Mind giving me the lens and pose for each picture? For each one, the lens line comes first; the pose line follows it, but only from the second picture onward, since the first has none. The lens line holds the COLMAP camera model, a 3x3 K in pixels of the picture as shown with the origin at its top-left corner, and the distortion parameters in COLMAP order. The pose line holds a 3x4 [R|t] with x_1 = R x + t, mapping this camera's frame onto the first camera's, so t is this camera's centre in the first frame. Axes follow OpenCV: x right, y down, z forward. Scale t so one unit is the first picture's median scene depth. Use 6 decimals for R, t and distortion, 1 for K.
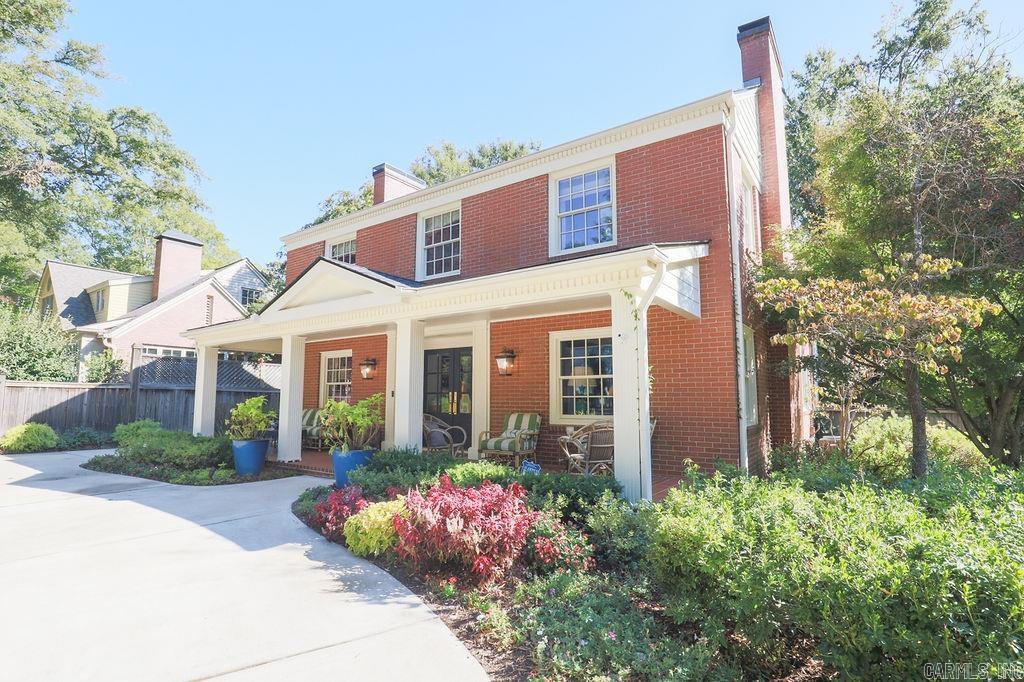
lens RADIAL K [[508.7, 0, 512.5], [0, 508.7, 333.0], [0, 0, 1]] dist [-0.035972, 0.001982]
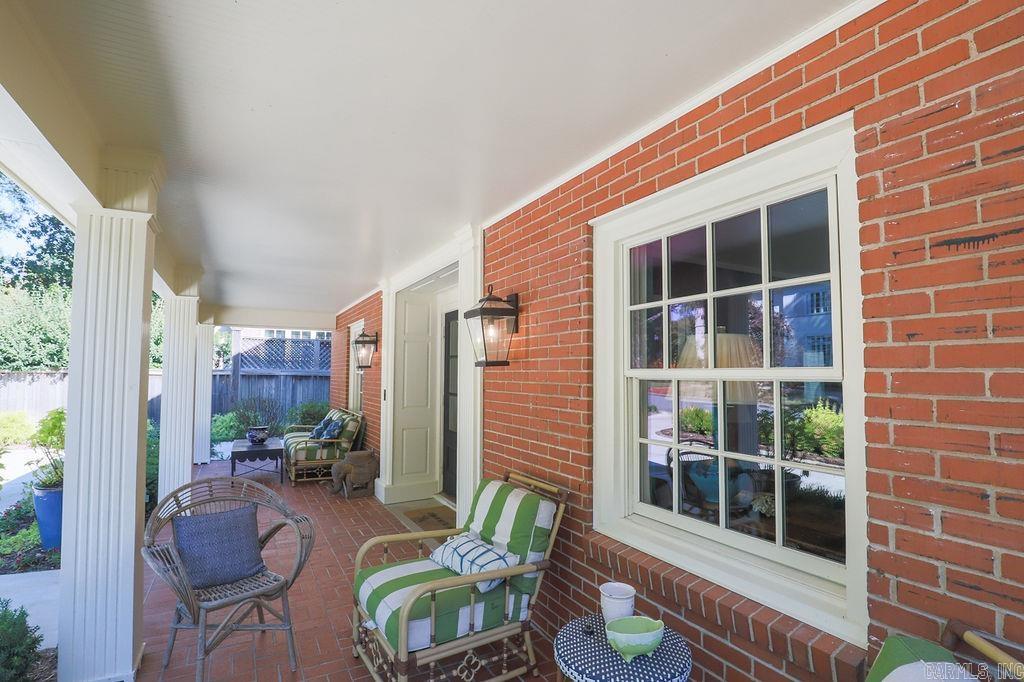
lens RADIAL K [[508.7, 0, 513.9], [0, 508.7, 338.9], [0, 0, 1]] dist [-0.035972, 0.001982]
pose [[0.904410, -0.022843, -0.426052, 0.148510], [0.047019, 0.997820, 0.046313, 0.048474], [0.424065, -0.061918, 0.903512, 0.671827]]
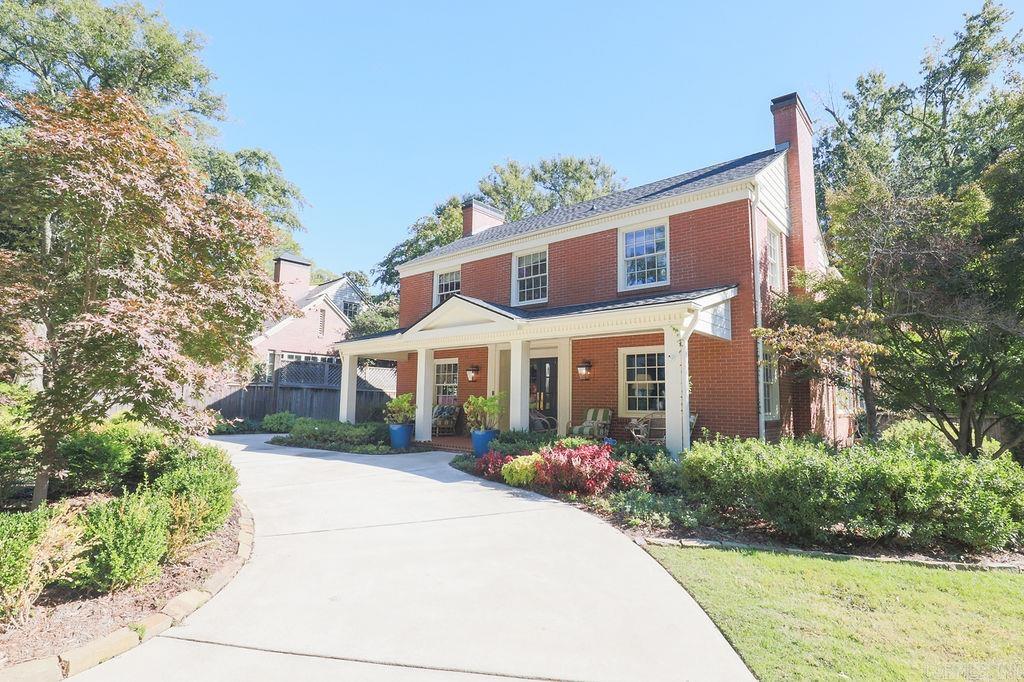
lens RADIAL K [[508.7, 0, 516.8], [0, 508.7, 335.0], [0, 0, 1]] dist [-0.035972, 0.001982]
pose [[0.995055, 0.003108, -0.099275, -0.055984], [-0.003246, 0.999994, -0.001226, -0.031351], [0.099270, 0.001542, 0.995059, -0.329317]]
